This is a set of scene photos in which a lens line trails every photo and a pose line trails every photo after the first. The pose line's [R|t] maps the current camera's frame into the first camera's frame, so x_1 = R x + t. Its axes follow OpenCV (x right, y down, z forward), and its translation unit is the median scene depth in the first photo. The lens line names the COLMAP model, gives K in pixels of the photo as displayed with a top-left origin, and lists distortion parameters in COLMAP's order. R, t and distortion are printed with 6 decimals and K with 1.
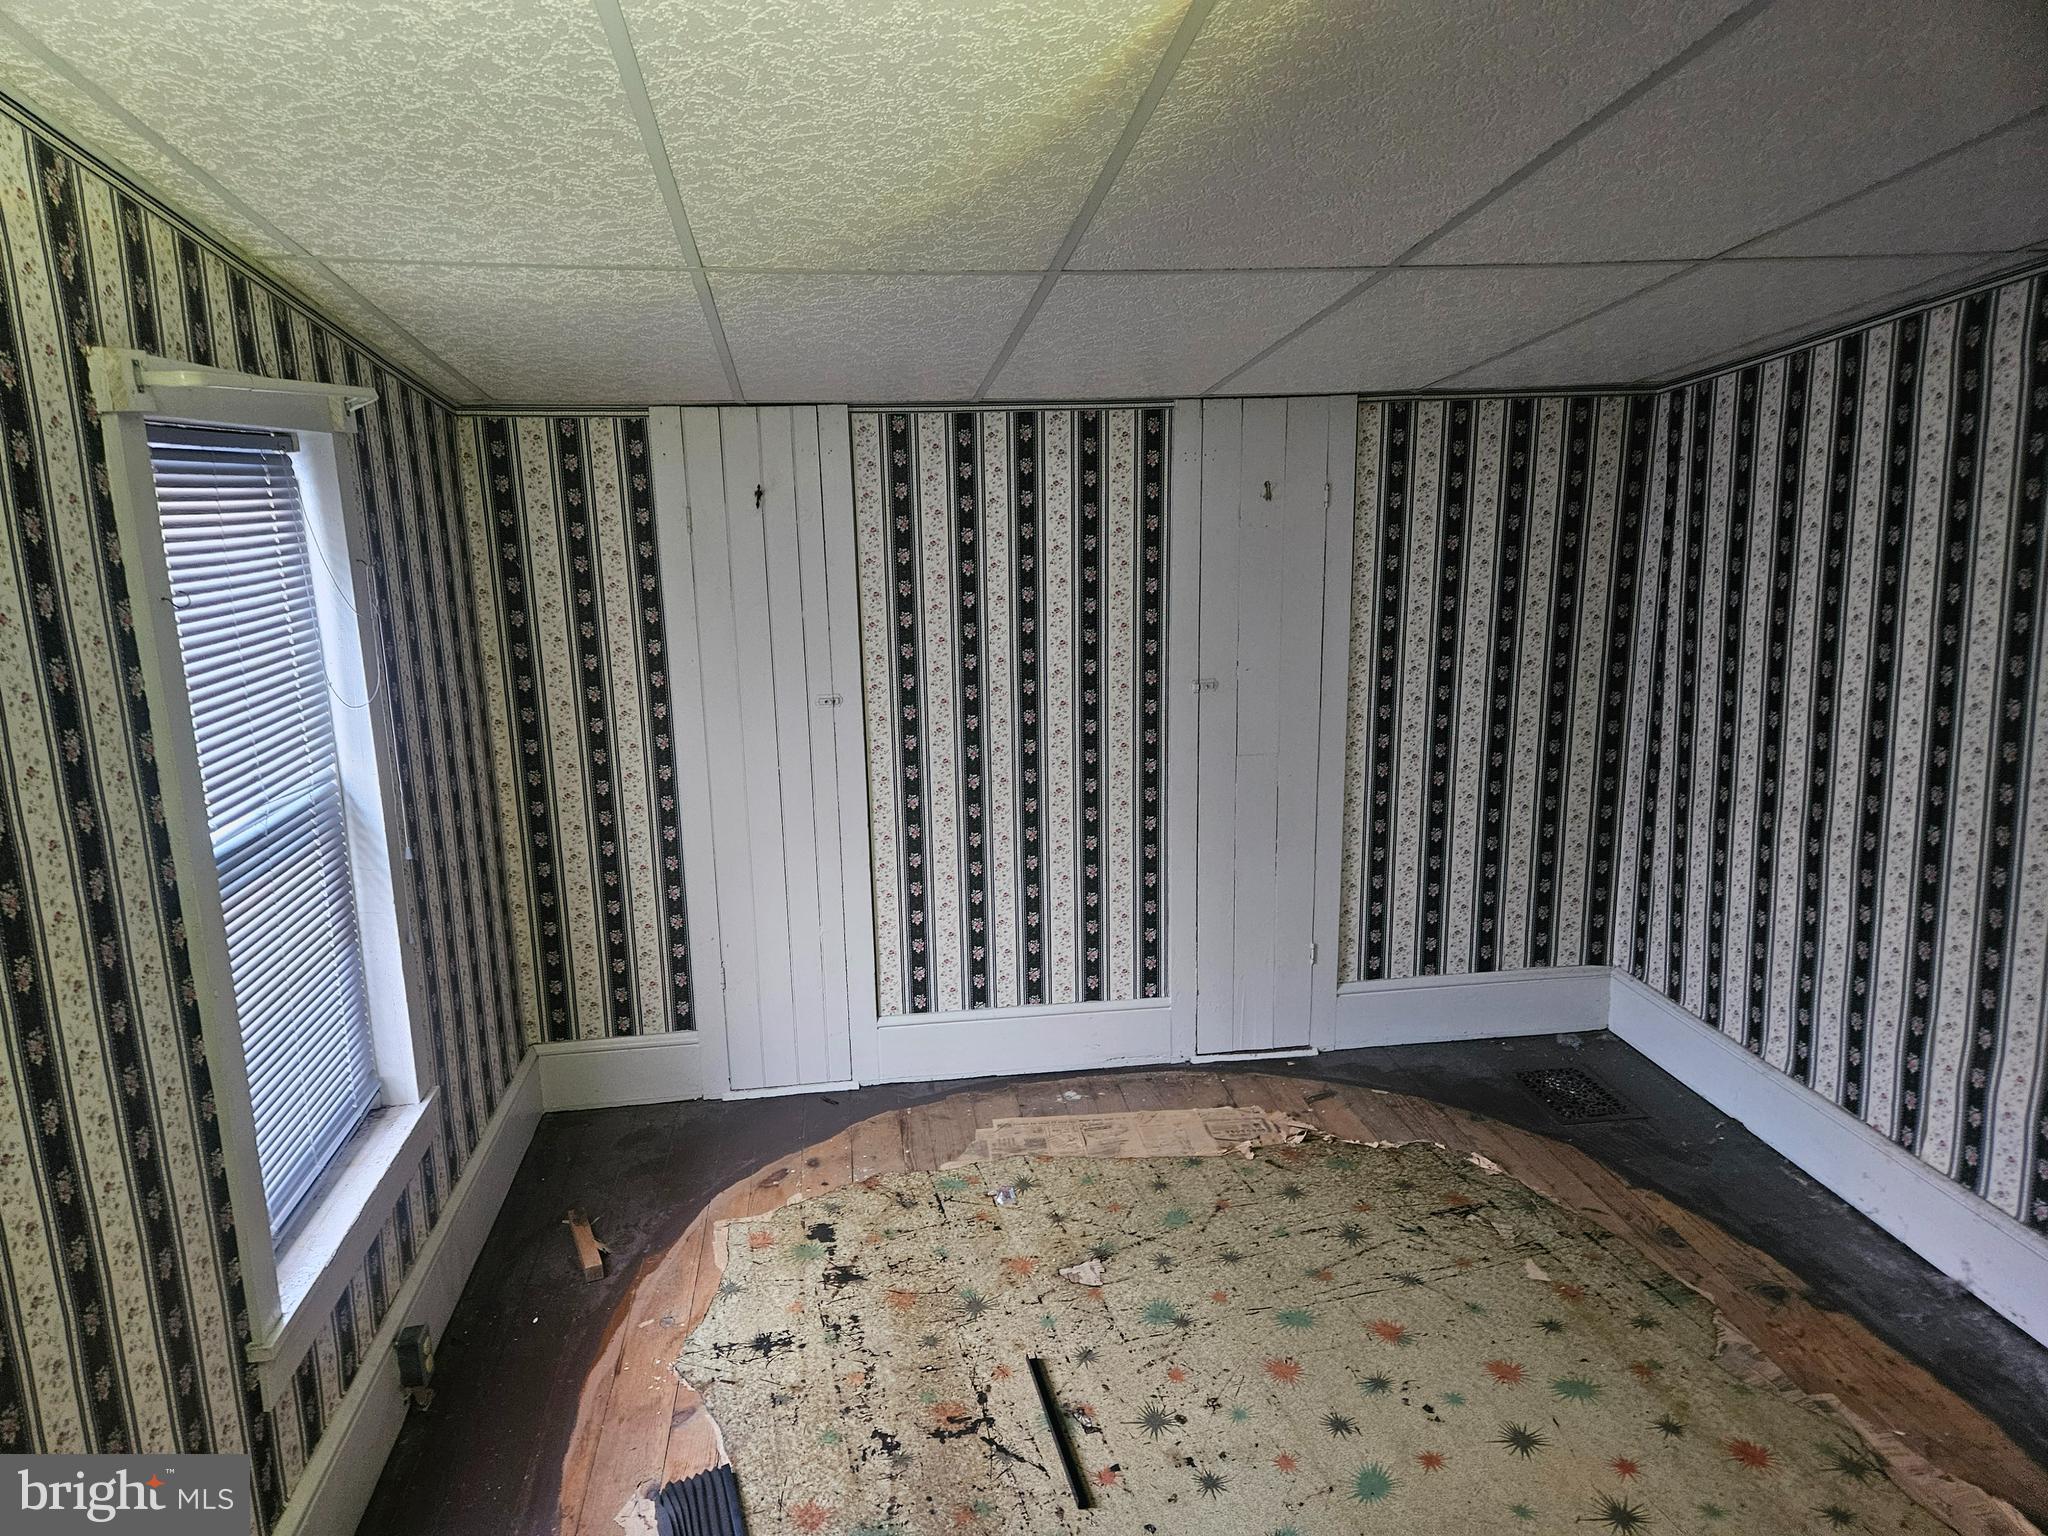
lens RADIAL K [[1372.2, 0, 1033.7], [0, 1372.2, 785.9], [0, 0, 1]] dist [0.058304, 0.000116]
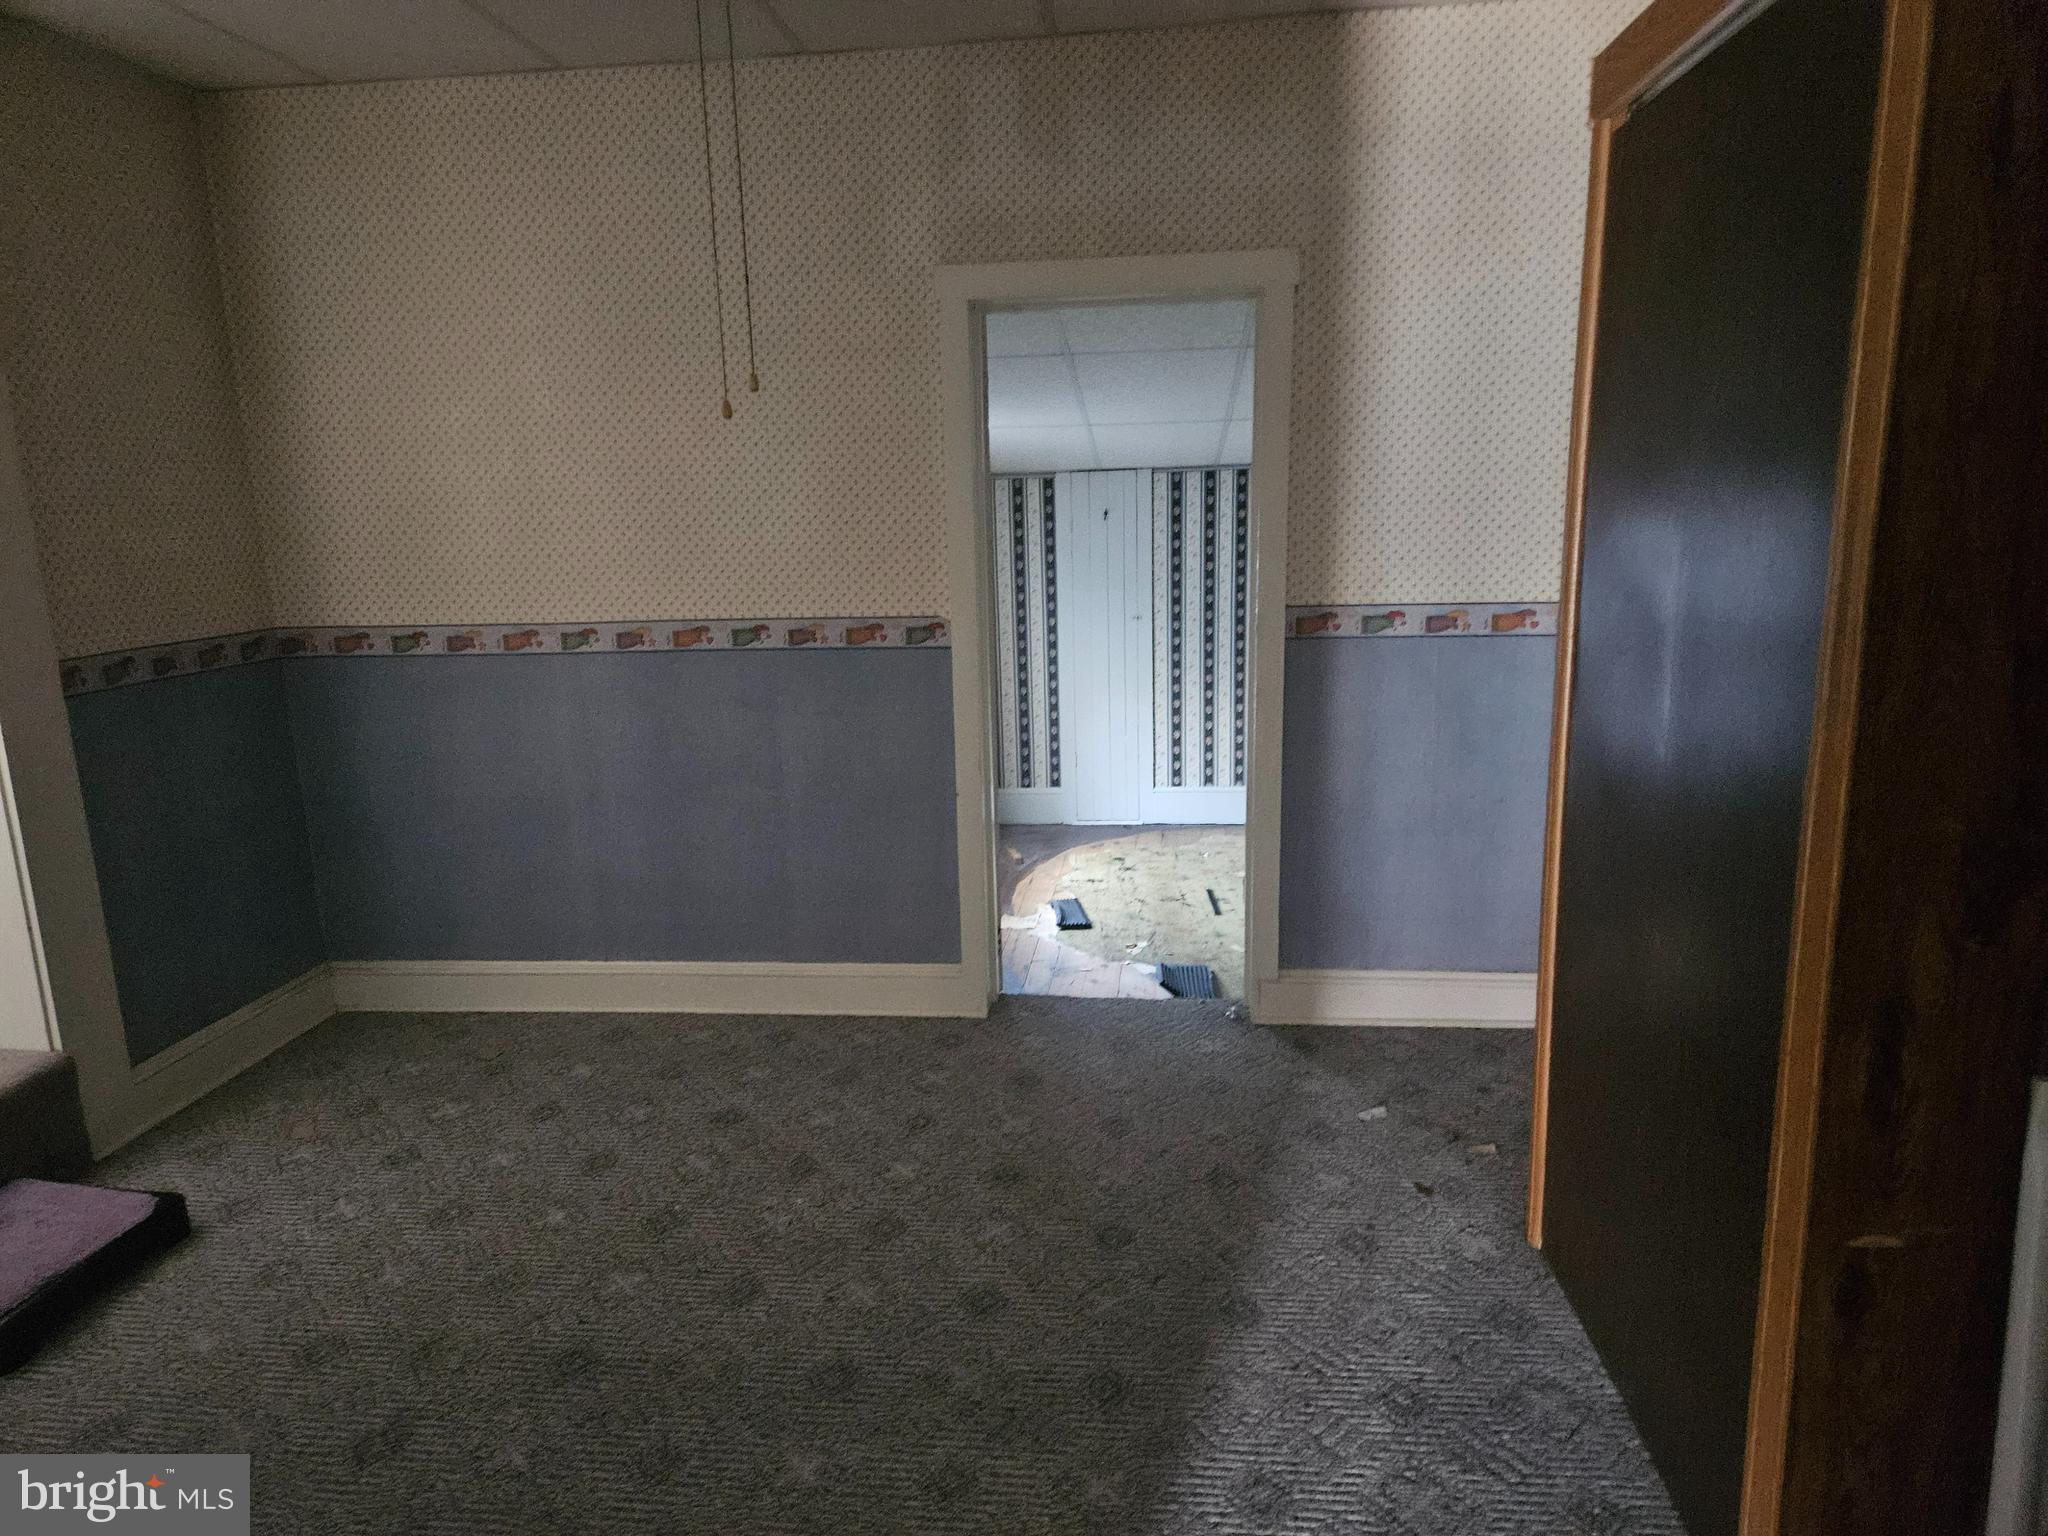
lens RADIAL K [[1372.2, 0, 1004.8], [0, 1372.2, 770.6], [0, 0, 1]] dist [0.058304, 0.000116]
pose [[0.965407, 0.039232, -0.257780, 0.194779], [-0.047835, 0.998485, -0.027184, 0.229243], [0.256323, 0.038575, 0.965821, -0.981688]]
